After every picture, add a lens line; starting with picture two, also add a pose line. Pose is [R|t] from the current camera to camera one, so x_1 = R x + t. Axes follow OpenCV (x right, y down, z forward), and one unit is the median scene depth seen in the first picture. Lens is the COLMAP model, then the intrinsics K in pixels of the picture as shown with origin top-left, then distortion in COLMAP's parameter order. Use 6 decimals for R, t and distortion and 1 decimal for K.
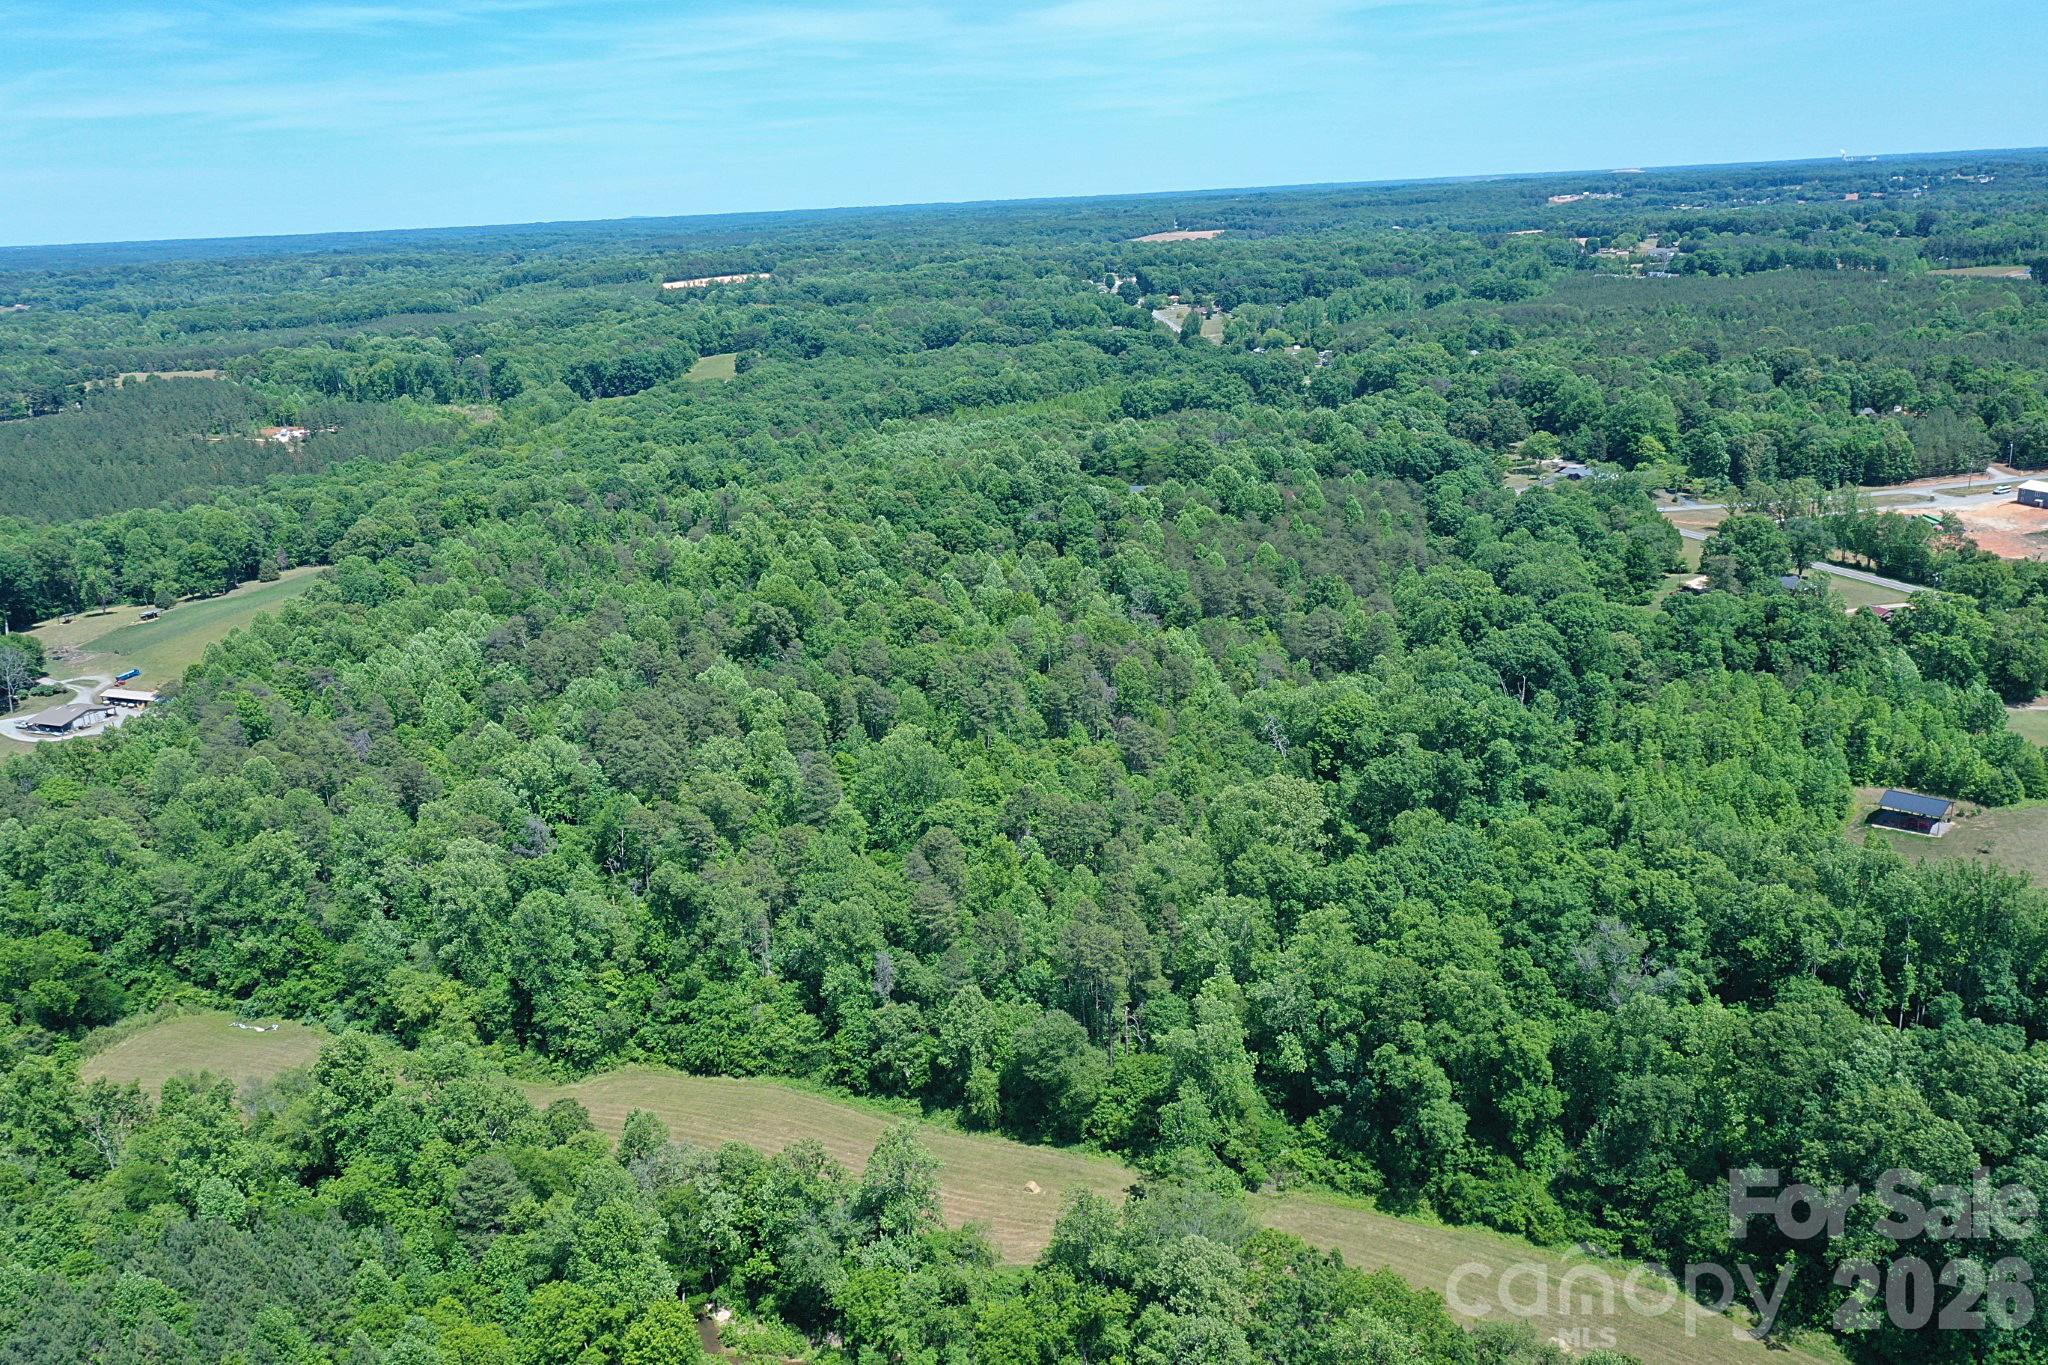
lens RADIAL K [[1636.6, 0, 1021.1], [0, 1636.6, 687.4], [0, 0, 1]] dist [0.008688, 0.010028]
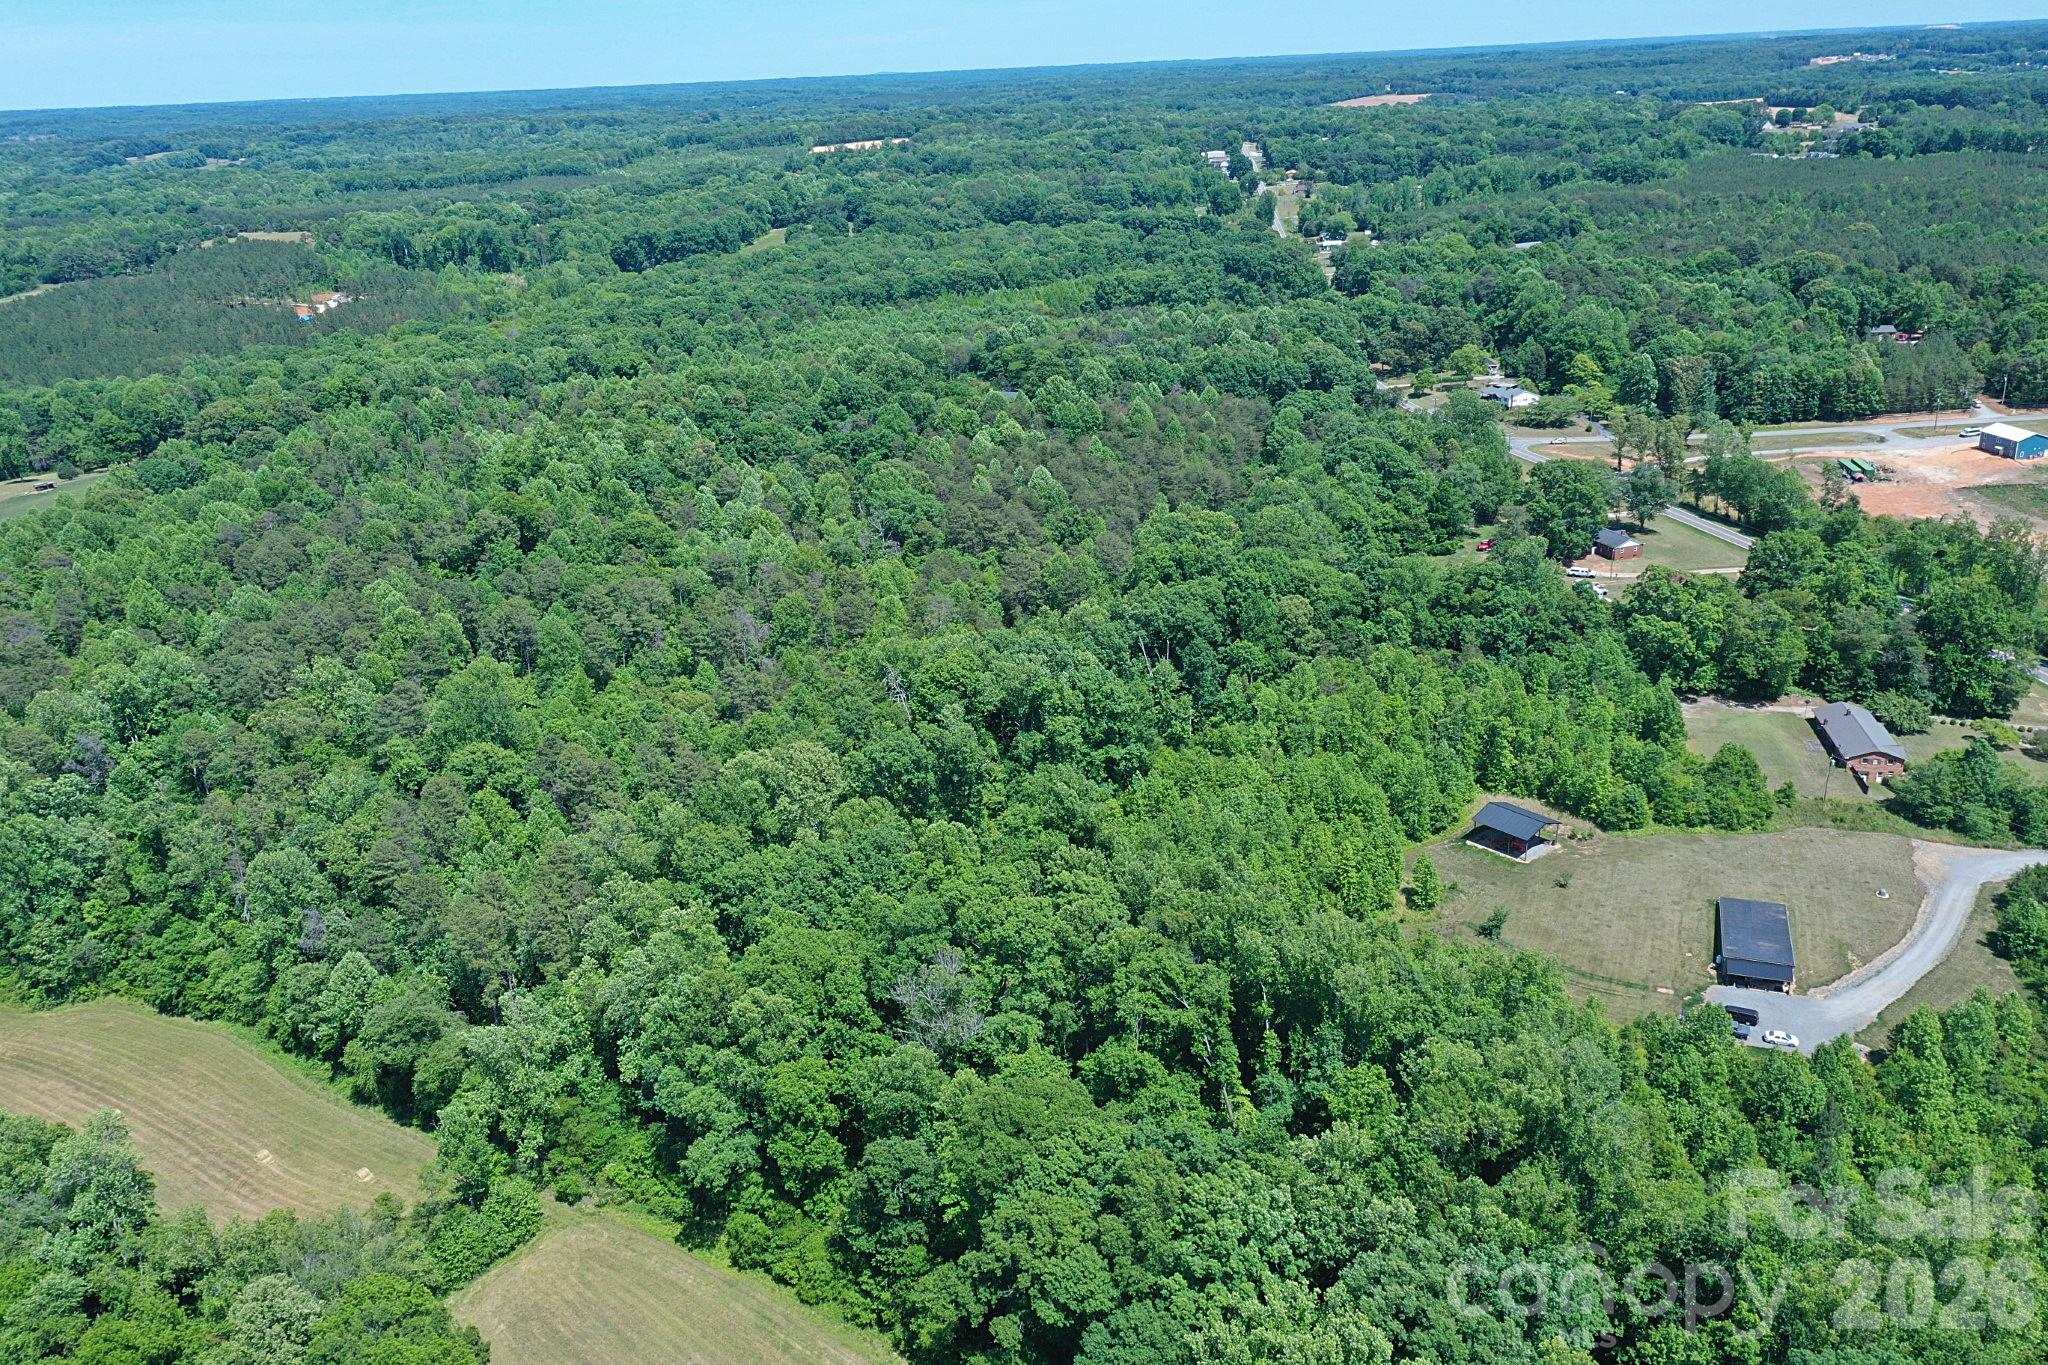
lens RADIAL K [[1631.5, 0, 1021.2], [0, 1631.5, 685.0], [0, 0, 1]] dist [0.009552, 0.010378]
pose [[0.988392, 0.059423, -0.139821, 0.346451], [-0.048273, 0.995476, 0.081831, -0.051112], [0.144051, -0.074132, 0.986790, 0.097287]]
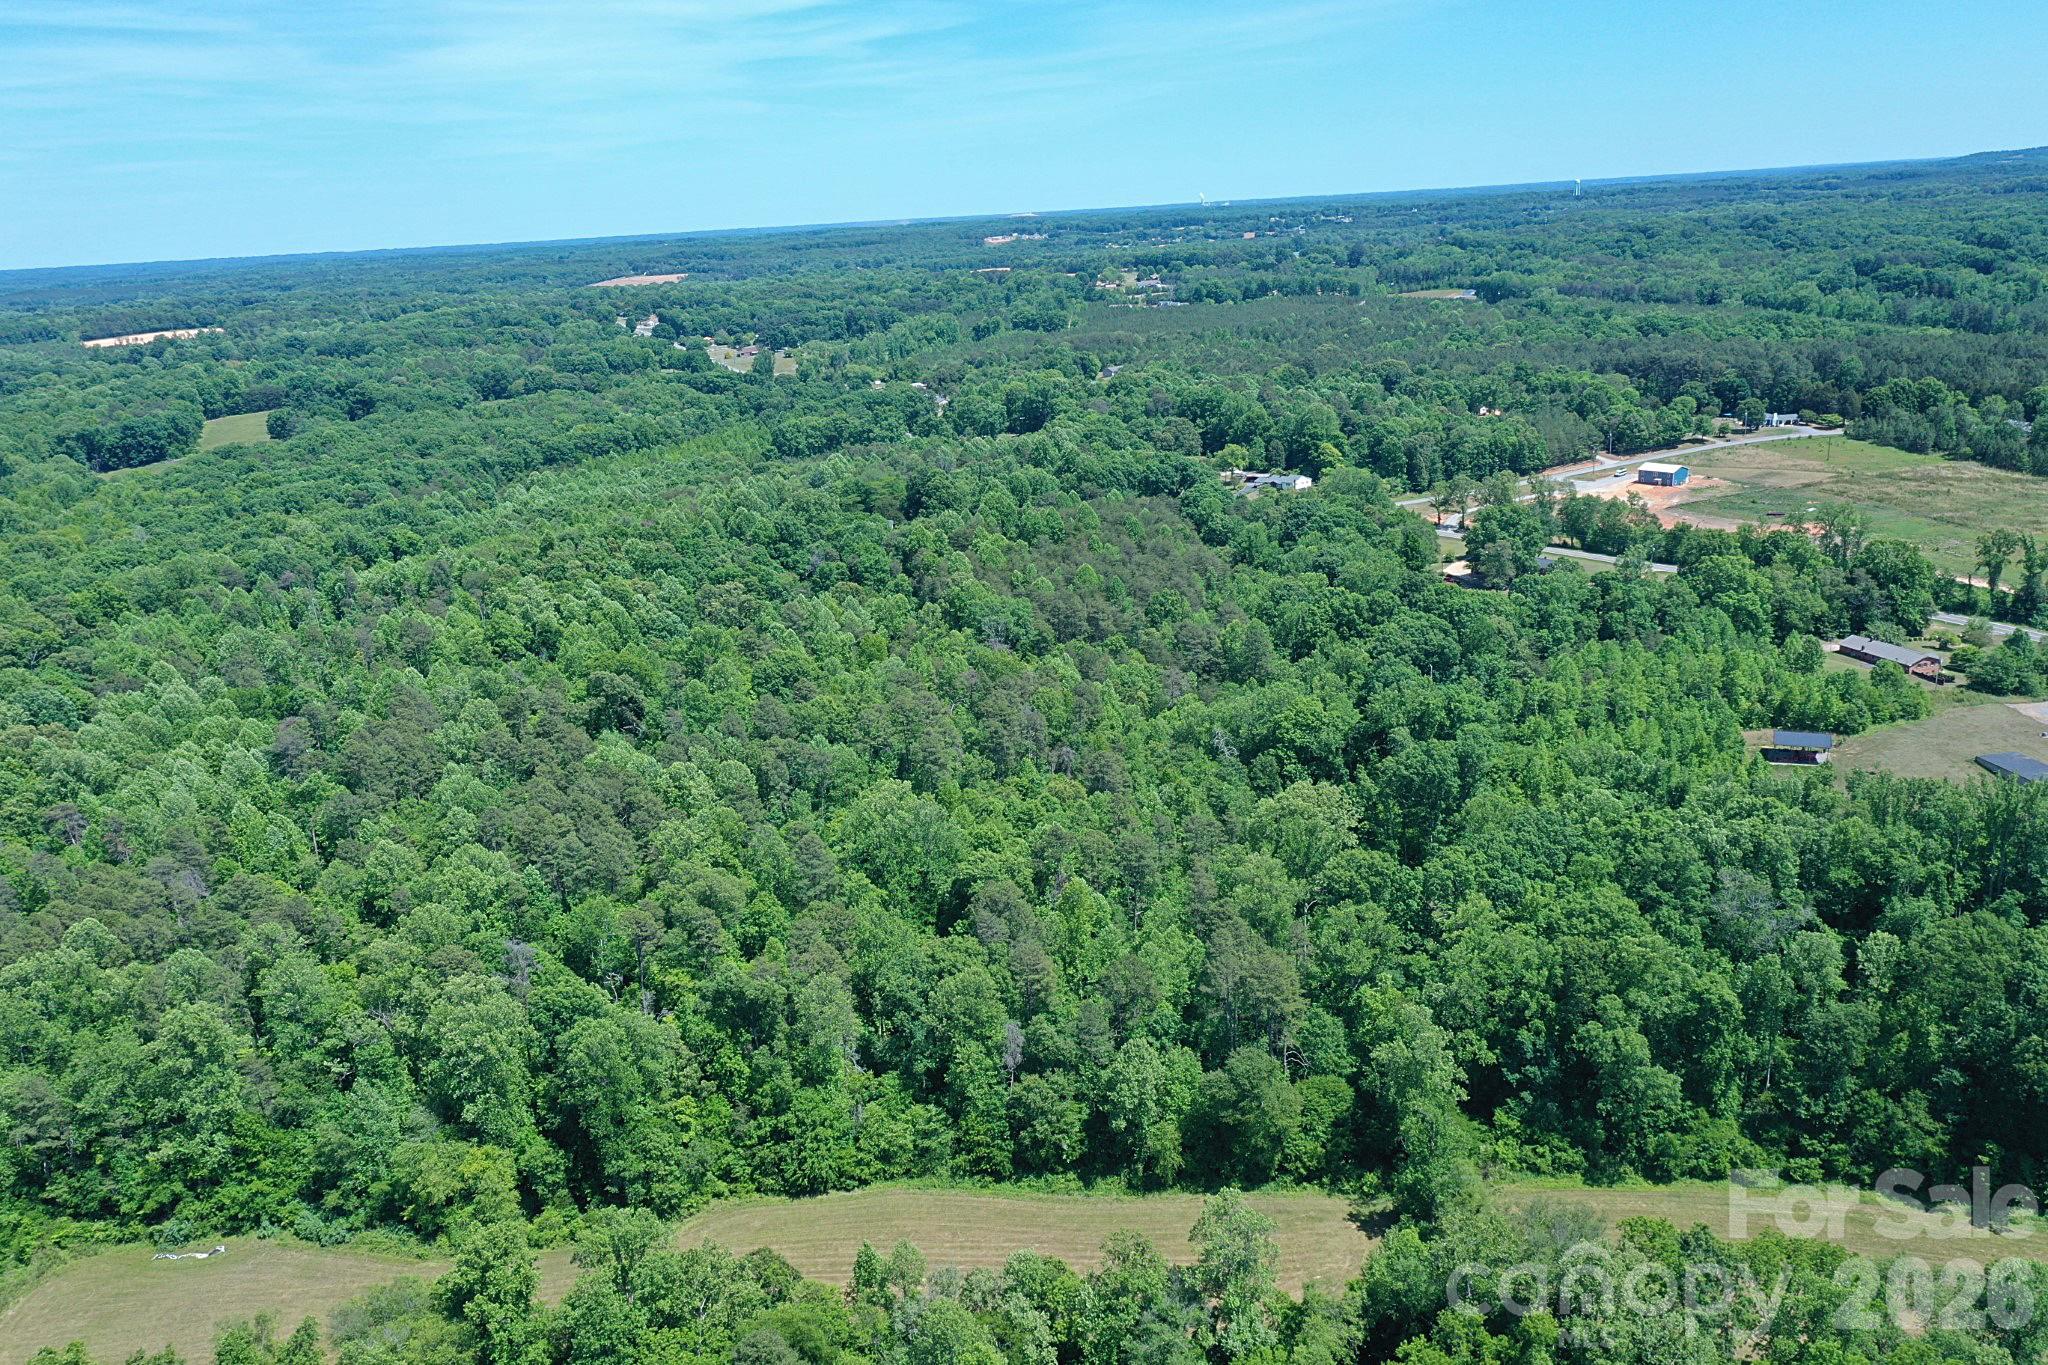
lens RADIAL K [[1634.9, 0, 1025.3], [0, 1634.9, 688.4], [0, 0, 1]] dist [0.010282, 0.003590]
pose [[0.939160, -0.101585, 0.328114, -0.276222], [0.109819, 0.993930, -0.006612, -0.013175], [-0.325451, 0.042243, 0.944615, 0.093197]]
